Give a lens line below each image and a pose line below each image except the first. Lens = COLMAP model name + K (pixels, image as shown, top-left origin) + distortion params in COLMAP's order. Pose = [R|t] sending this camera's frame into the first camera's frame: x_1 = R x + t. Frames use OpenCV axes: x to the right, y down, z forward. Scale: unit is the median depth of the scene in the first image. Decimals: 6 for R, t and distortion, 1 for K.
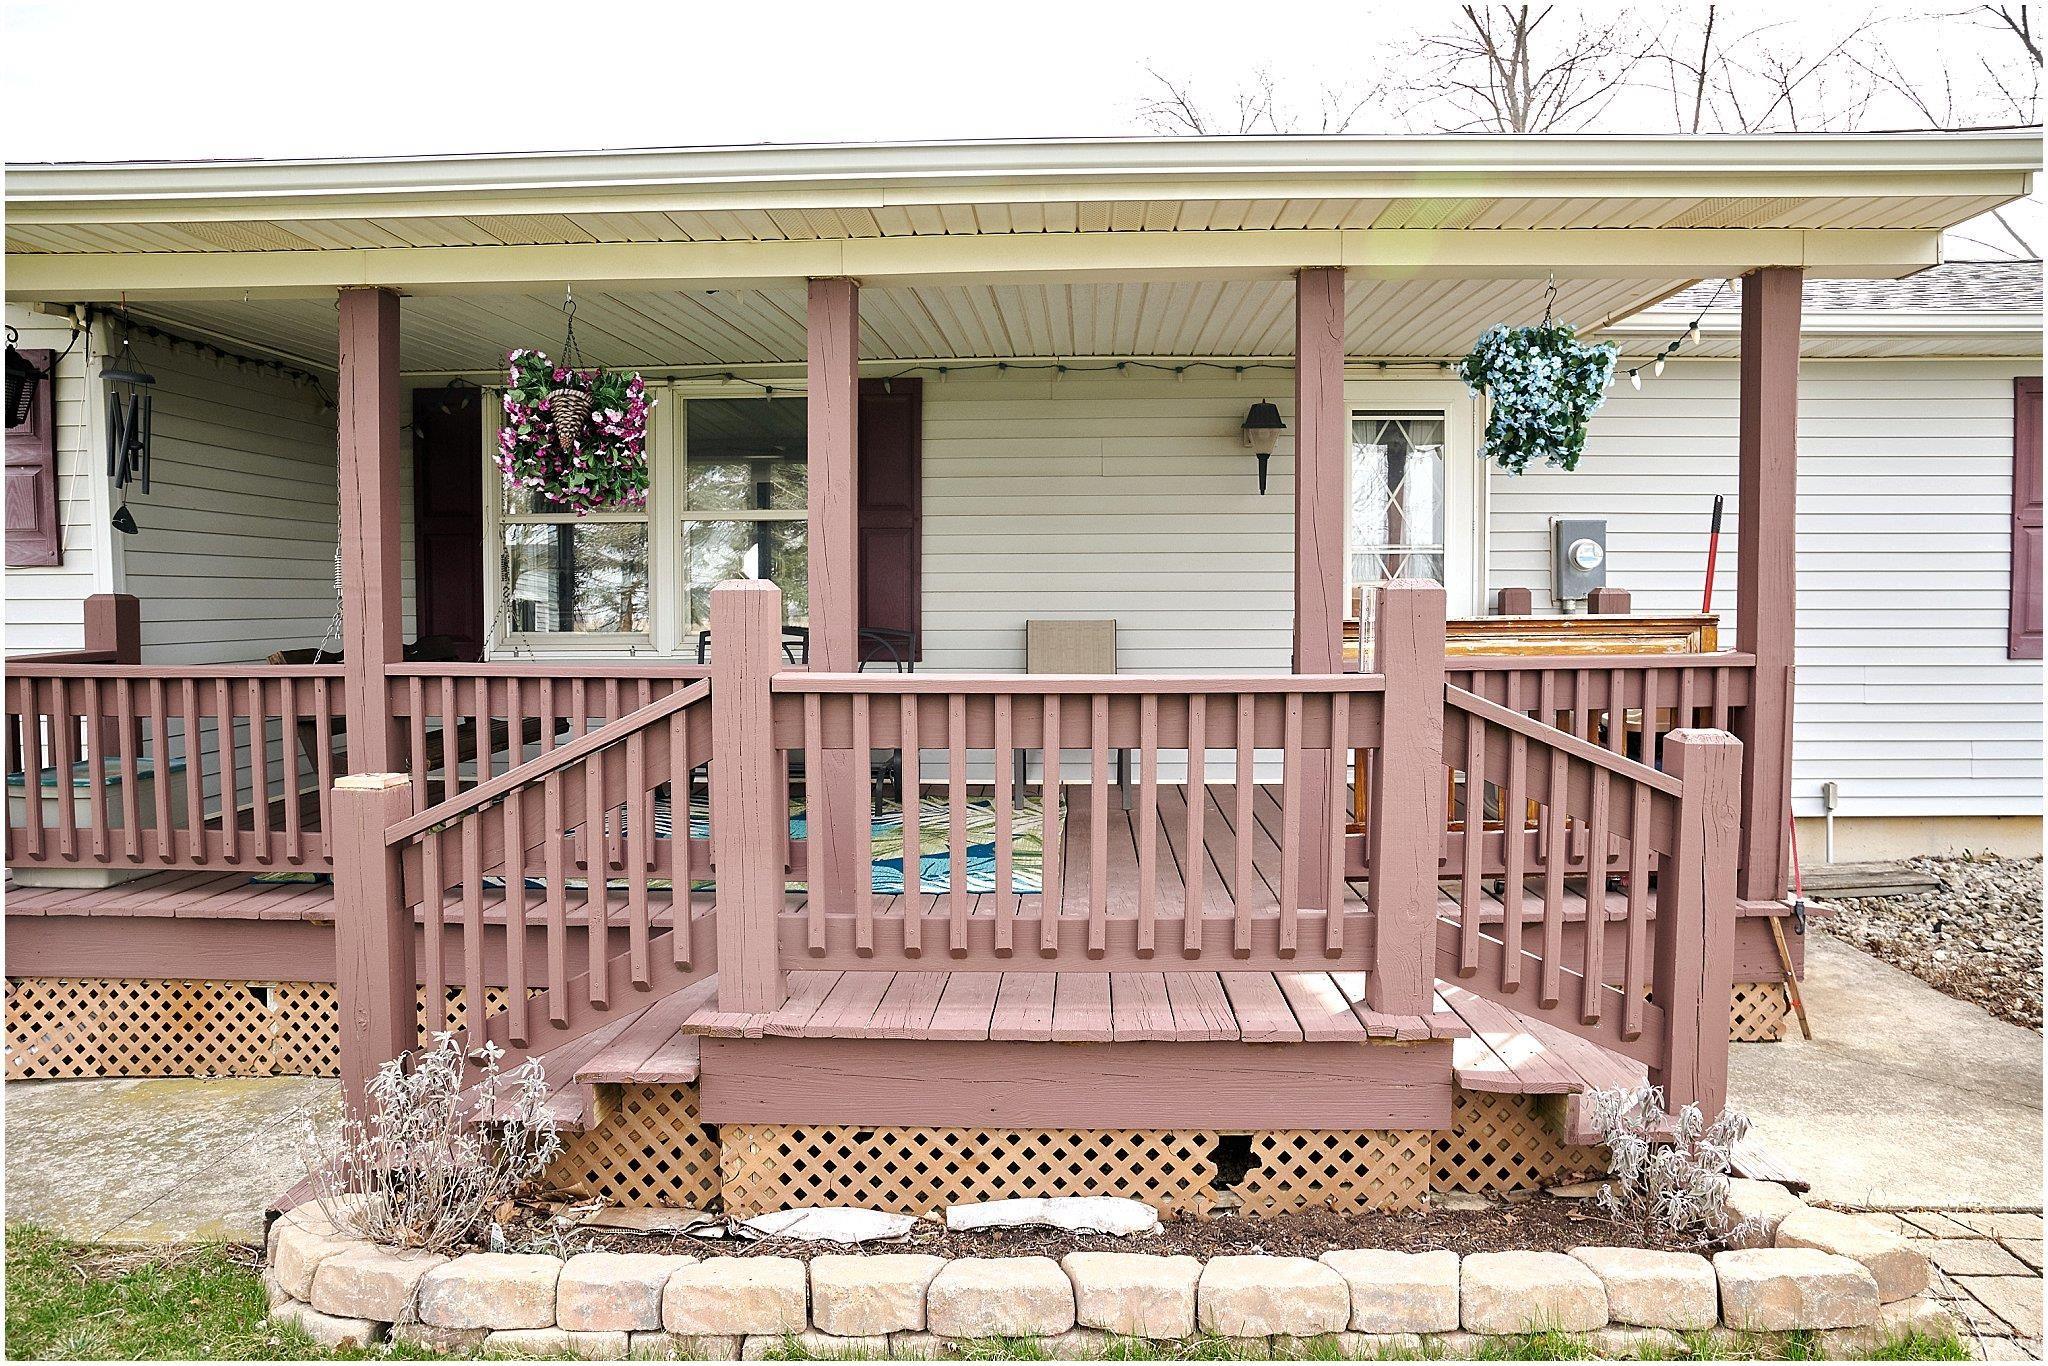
lens RADIAL K [[1396.1, 0, 1030.8], [0, 1396.1, 674.3], [0, 0, 1]] dist [-0.102186, 0.074739]
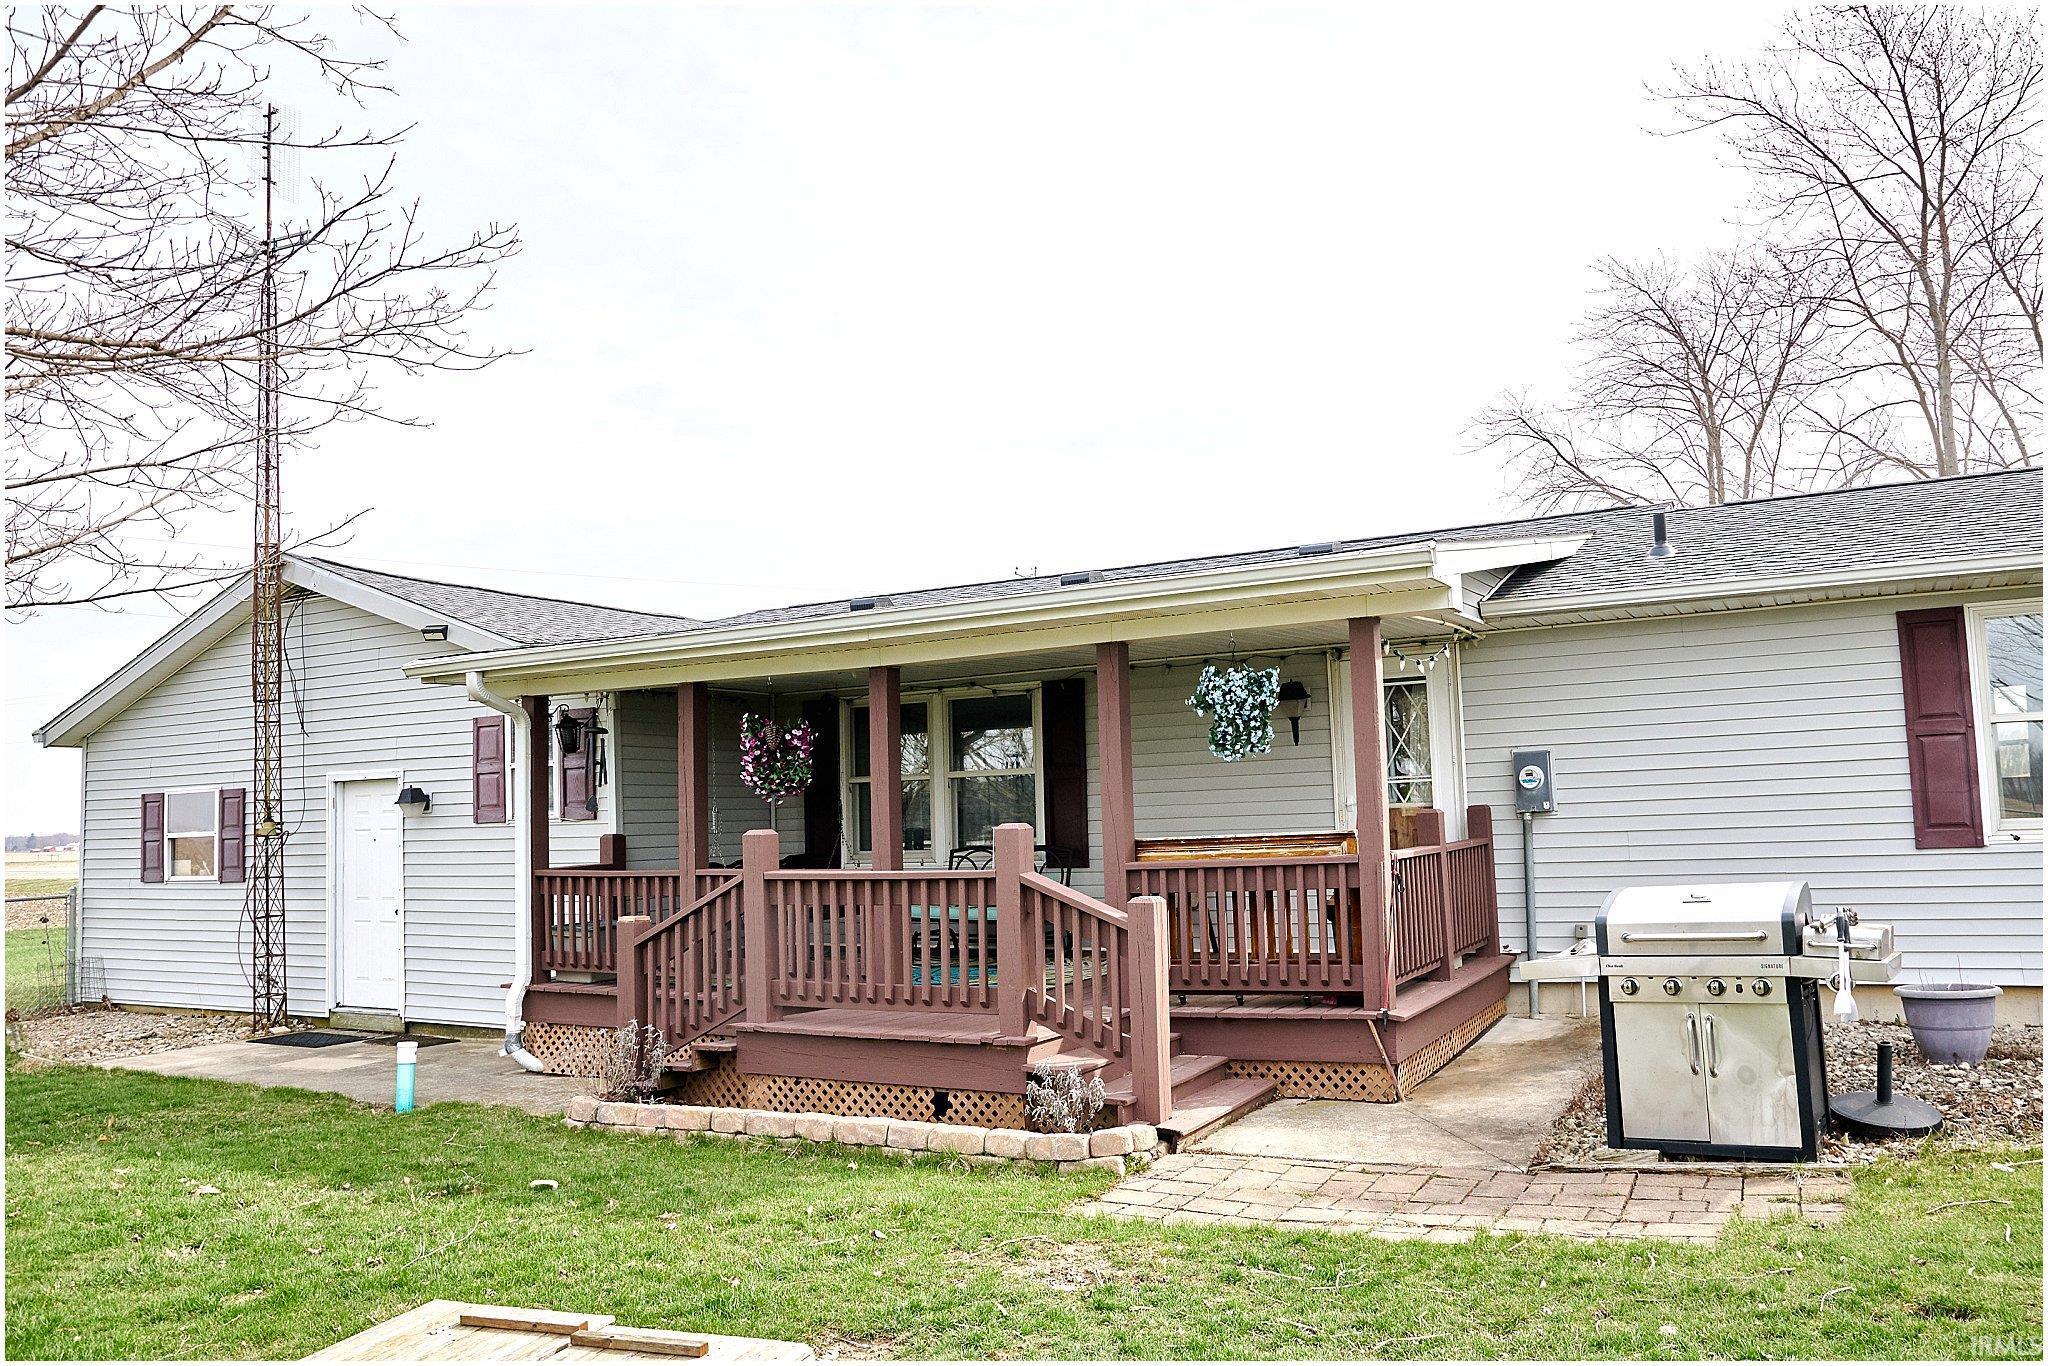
lens RADIAL K [[1396.1, 0, 1030.8], [0, 1396.1, 674.3], [0, 0, 1]] dist [-0.102186, 0.074739]
pose [[0.903672, -0.068742, -0.422671, 1.177707], [0.006241, 0.989041, -0.147511, 0.015896], [0.428179, 0.130663, 0.894198, -0.891224]]
